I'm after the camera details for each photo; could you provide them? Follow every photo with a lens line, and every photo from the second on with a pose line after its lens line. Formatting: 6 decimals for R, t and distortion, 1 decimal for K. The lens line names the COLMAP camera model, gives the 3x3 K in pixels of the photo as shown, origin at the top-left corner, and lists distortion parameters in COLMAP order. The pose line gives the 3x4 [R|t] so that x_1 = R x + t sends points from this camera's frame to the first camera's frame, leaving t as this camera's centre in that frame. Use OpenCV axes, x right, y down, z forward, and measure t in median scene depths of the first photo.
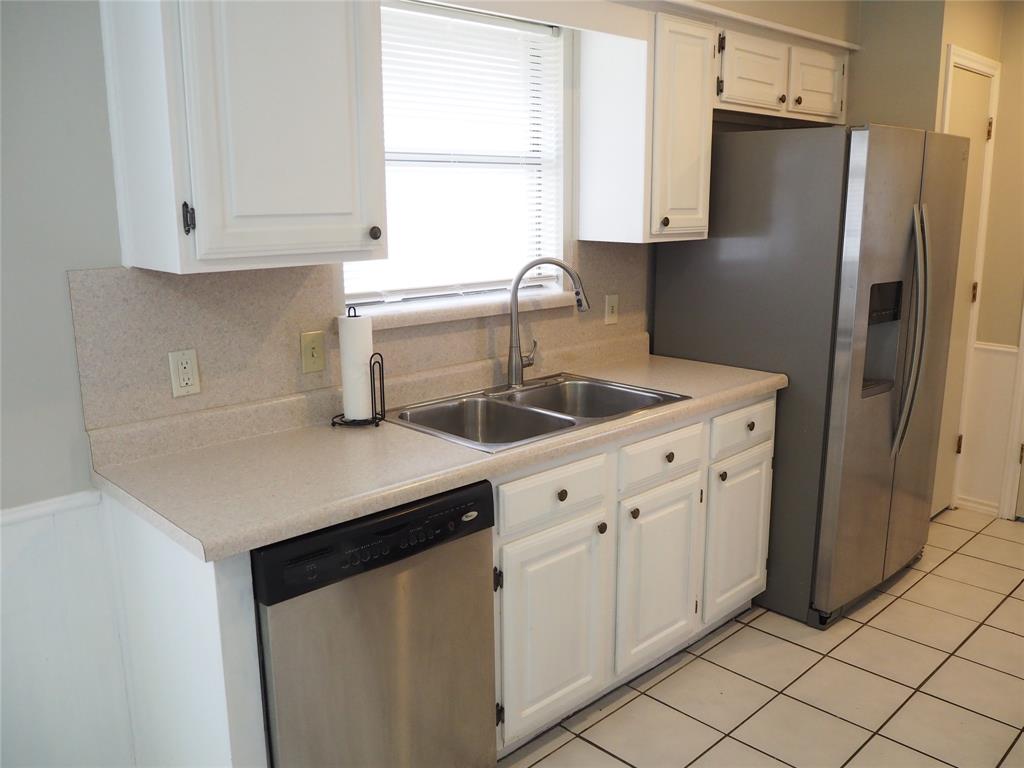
lens RADIAL K [[861.1, 0, 515.1], [0, 861.1, 380.5], [0, 0, 1]] dist [-0.054503, 0.014603]
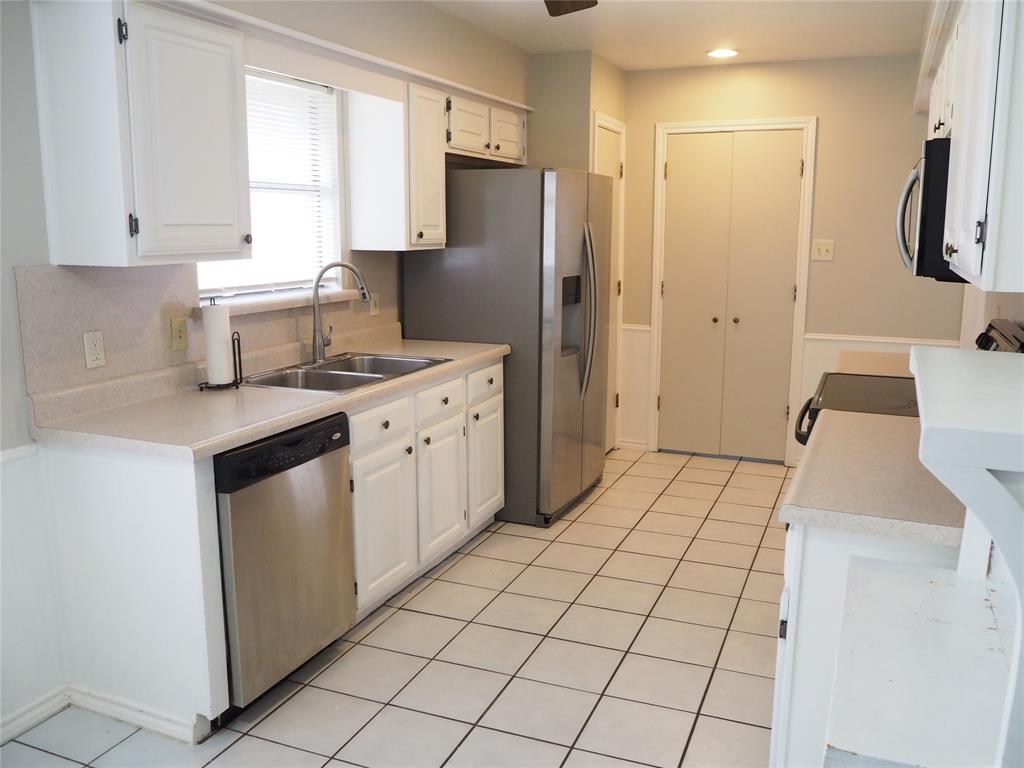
lens RADIAL K [[861.1, 0, 515.1], [0, 861.1, 380.5], [0, 0, 1]] dist [-0.054503, 0.014603]
pose [[0.919829, -0.063244, 0.387188, -0.226621], [0.075566, 0.997002, -0.016667, 0.078062], [-0.384973, 0.044589, 0.921850, -0.297307]]
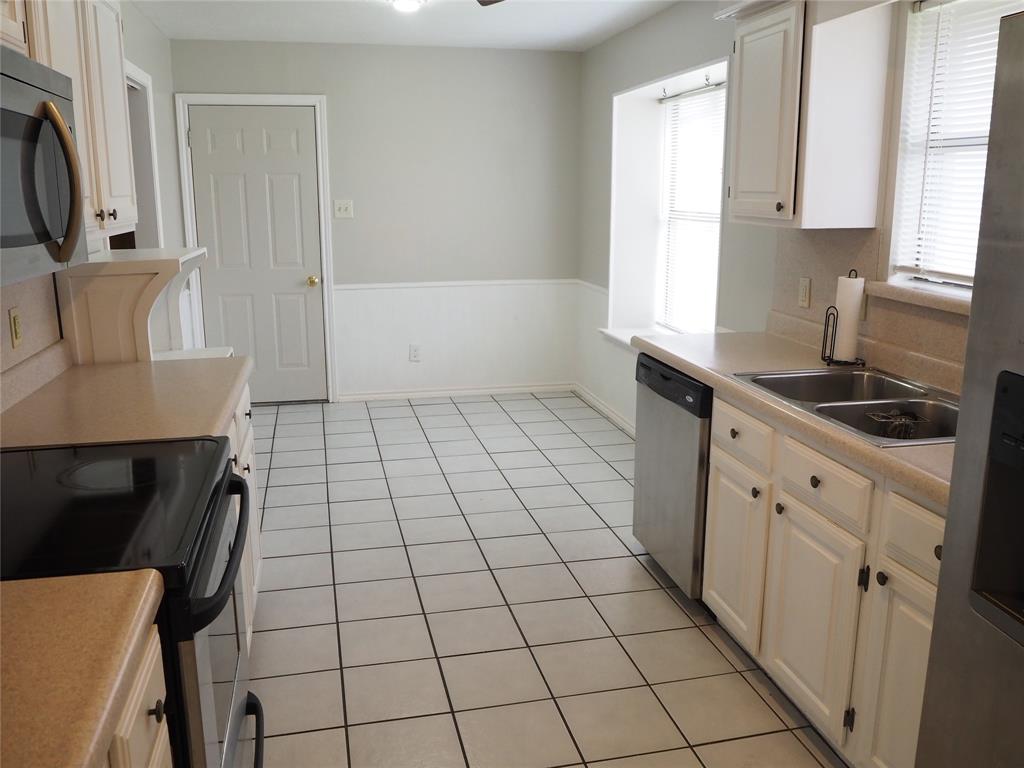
lens RADIAL K [[861.1, 0, 515.1], [0, 861.1, 380.5], [0, 0, 1]] dist [-0.054503, 0.014603]
pose [[-0.518358, 0.192804, -0.833146, 0.916604], [-0.174426, 0.929934, 0.323725, -0.205187], [0.837186, 0.313128, -0.448409, 0.975418]]
